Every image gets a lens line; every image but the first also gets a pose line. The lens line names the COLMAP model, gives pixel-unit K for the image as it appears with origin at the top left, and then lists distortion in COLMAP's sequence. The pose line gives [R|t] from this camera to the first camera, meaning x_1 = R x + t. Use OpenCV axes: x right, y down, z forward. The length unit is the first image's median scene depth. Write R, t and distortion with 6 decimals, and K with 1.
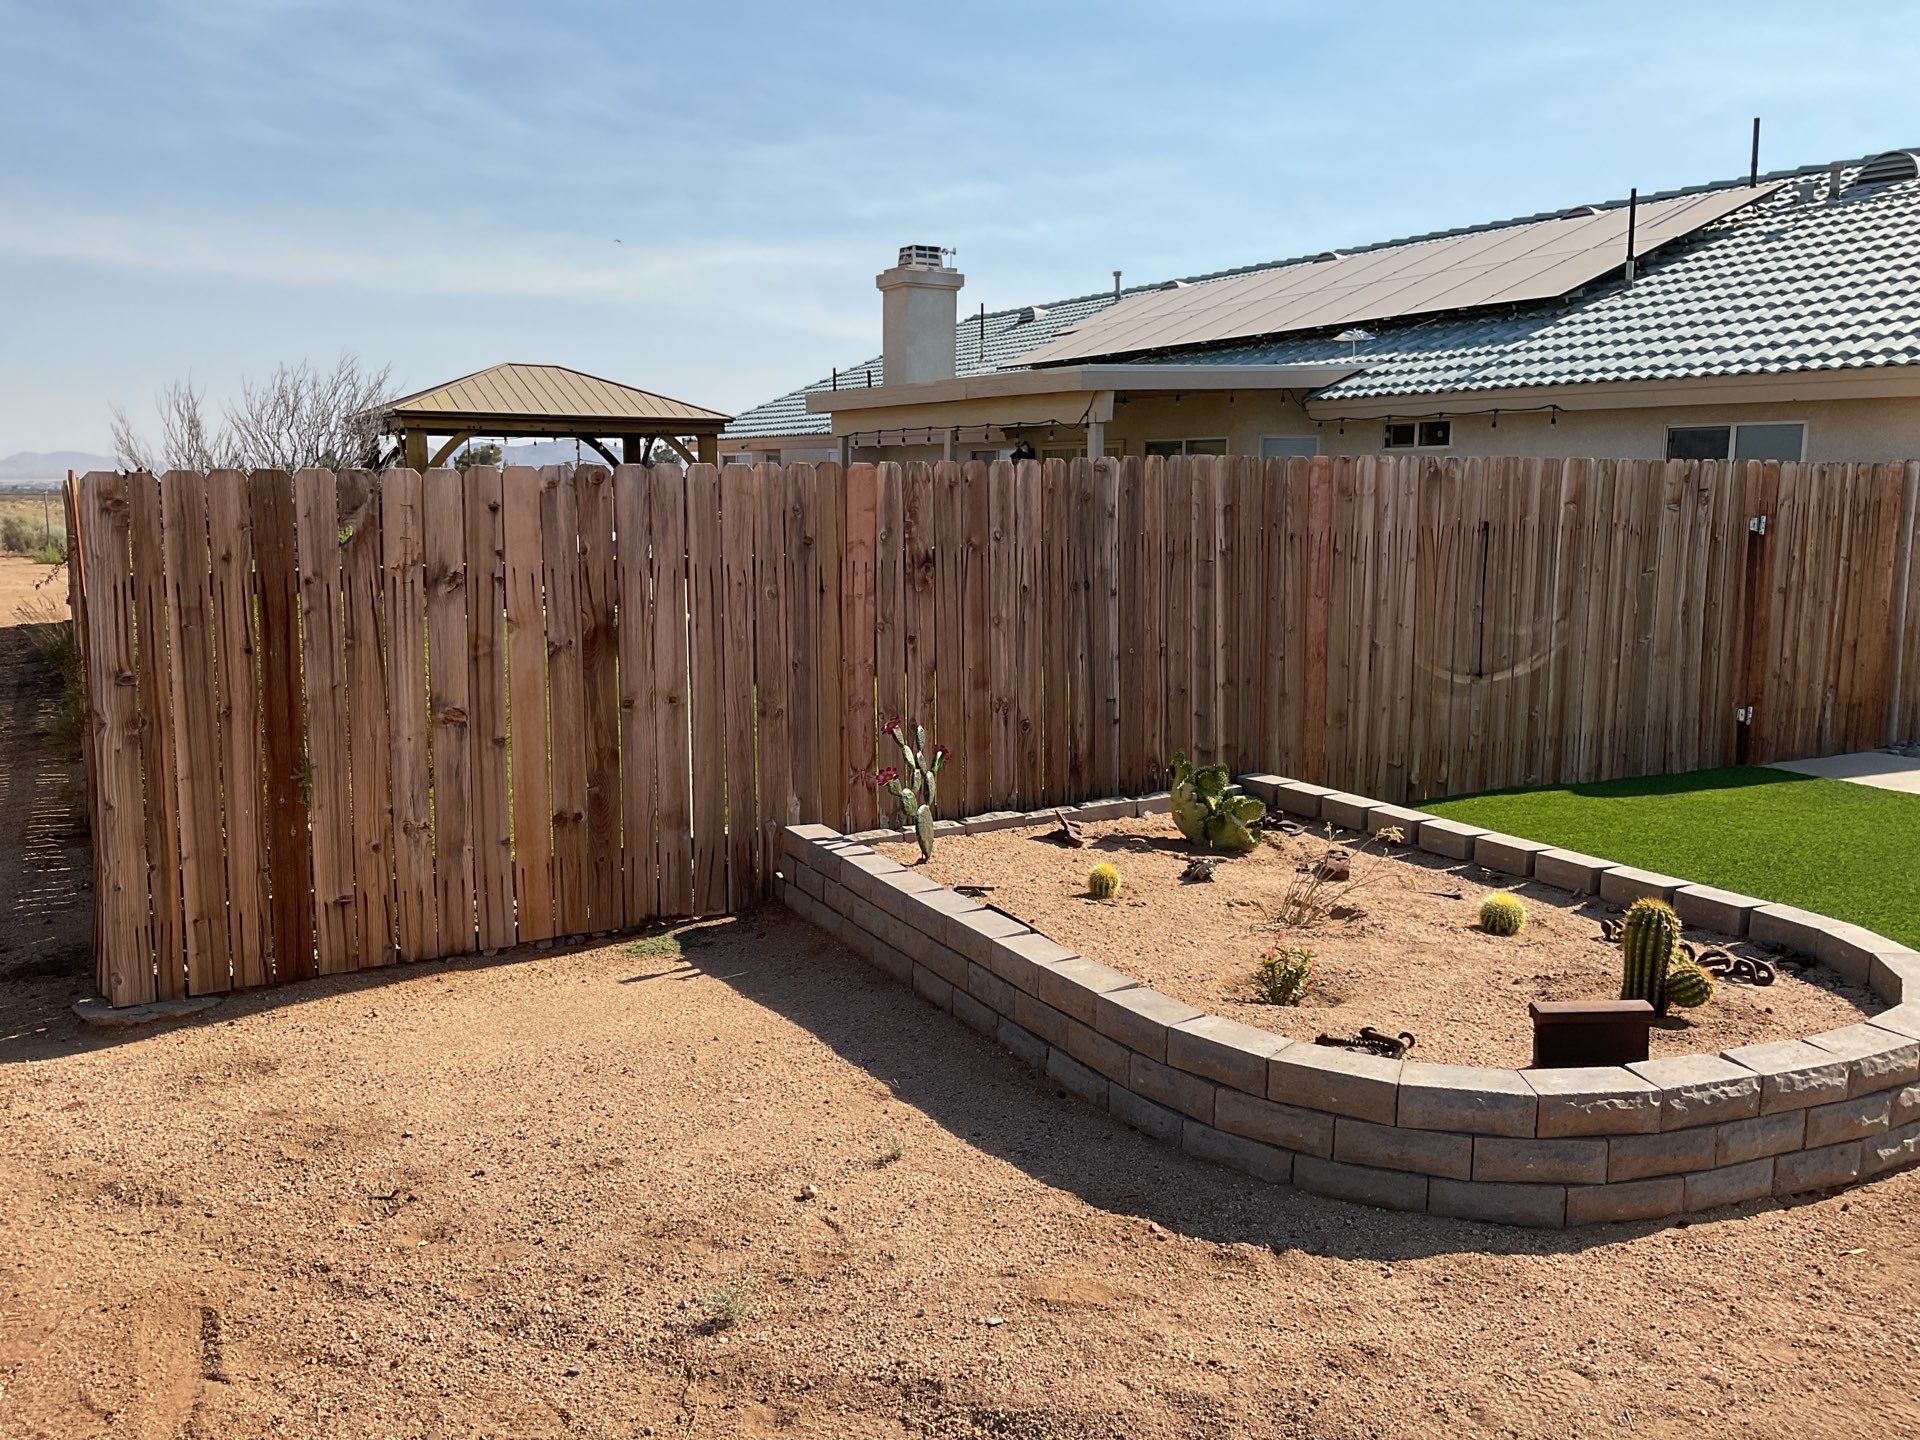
lens RADIAL K [[1589.0, 0, 956.9], [0, 1589.0, 708.7], [0, 0, 1]] dist [0.080716, -0.166645]
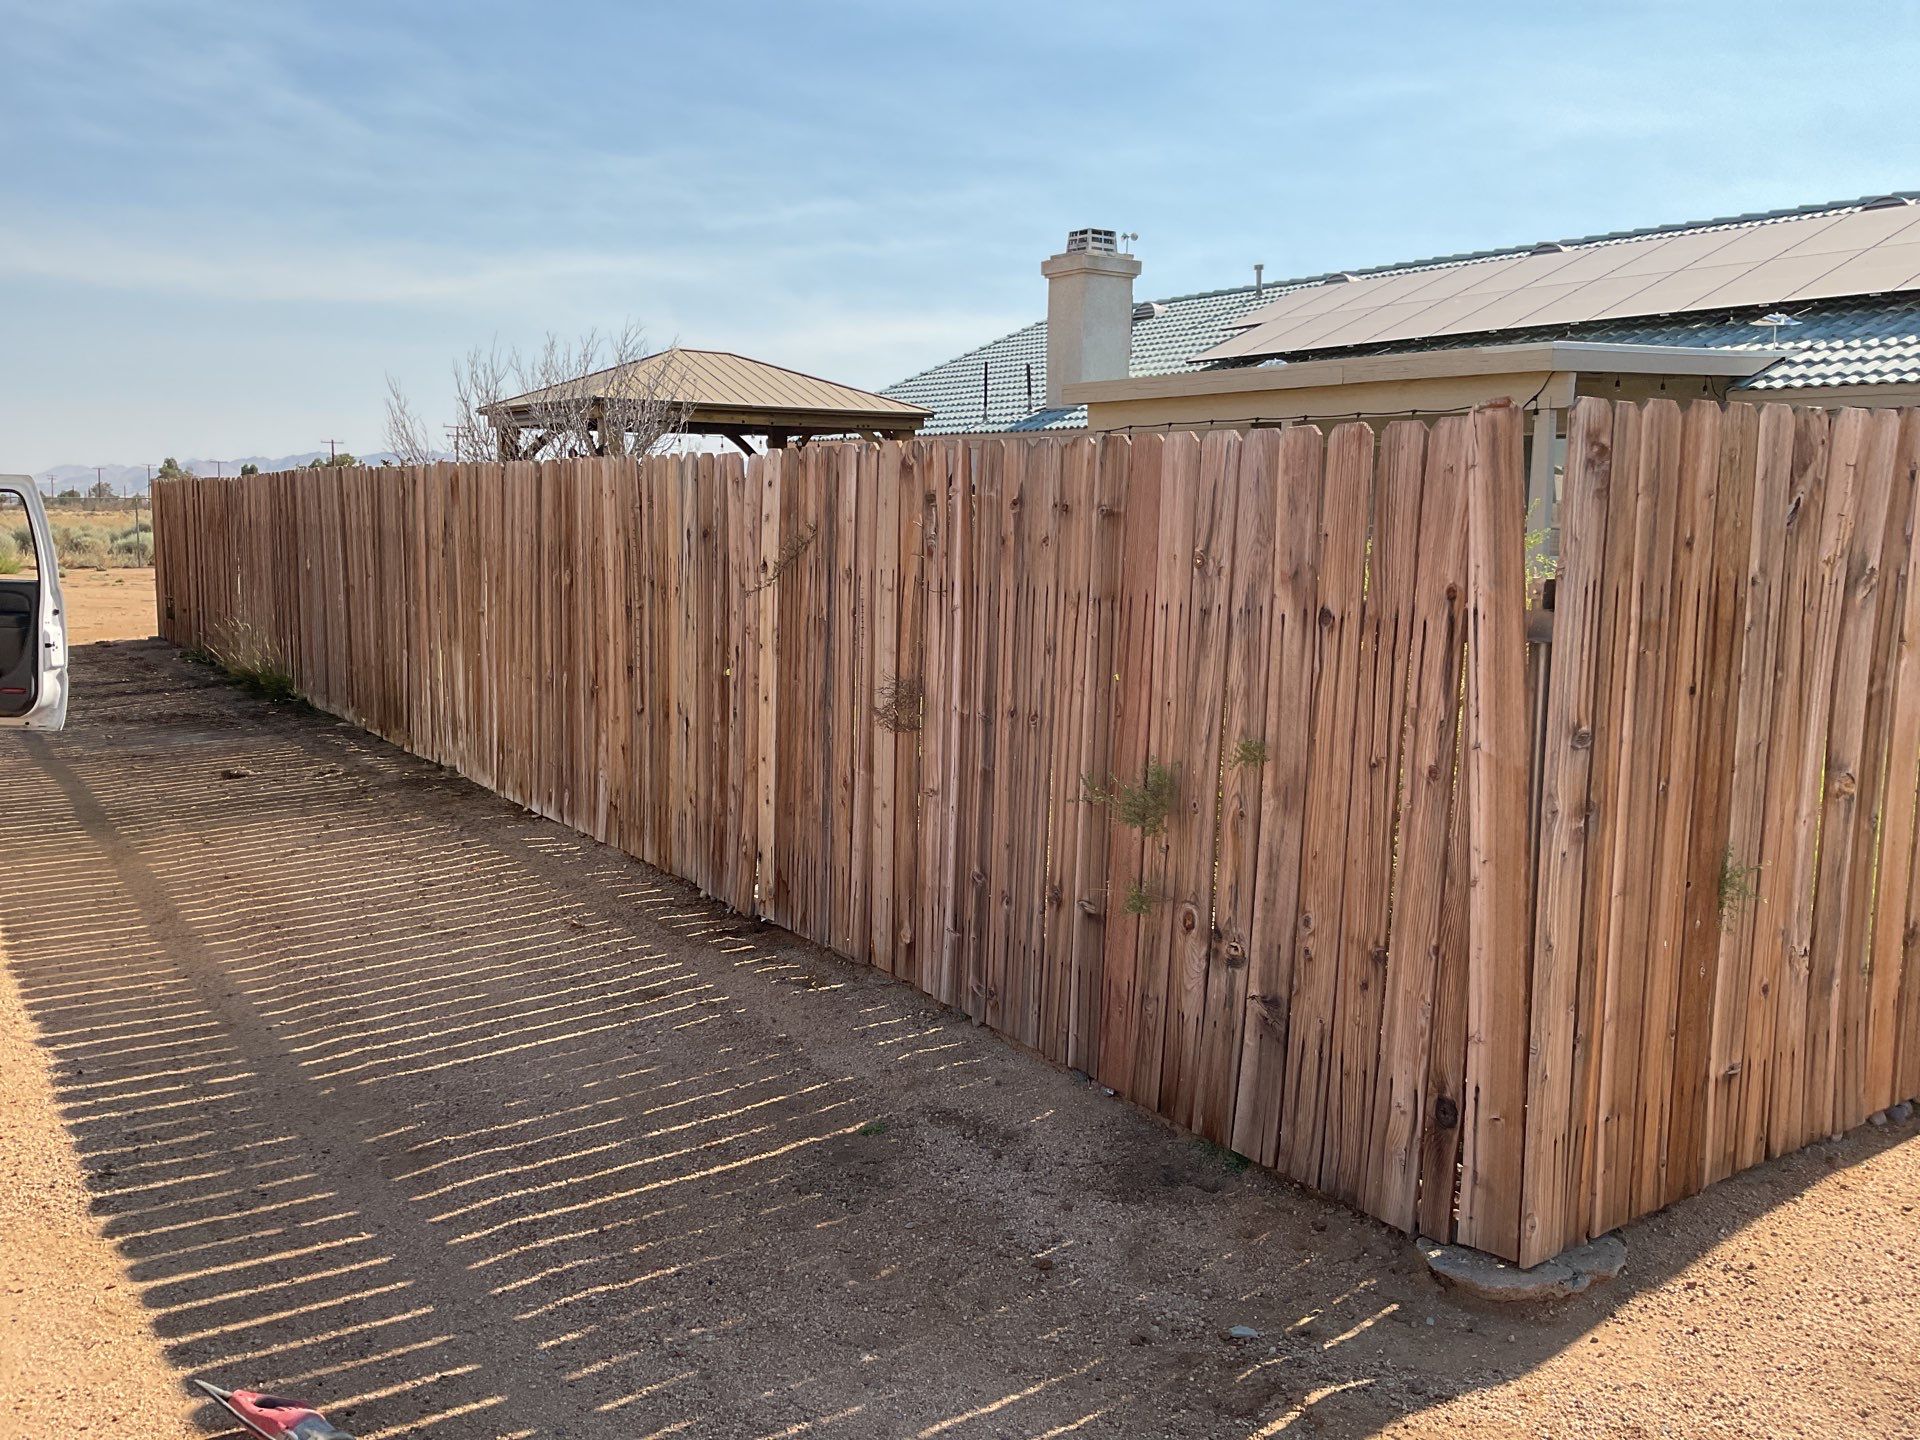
lens RADIAL K [[1589.0, 0, 956.9], [0, 1589.0, 708.7], [0, 0, 1]] dist [0.080716, -0.166645]
pose [[0.996412, -0.003868, 0.084544, -0.287971], [0.004634, 0.999950, -0.008871, -0.009006], [-0.084506, 0.009231, 0.996380, 0.144601]]
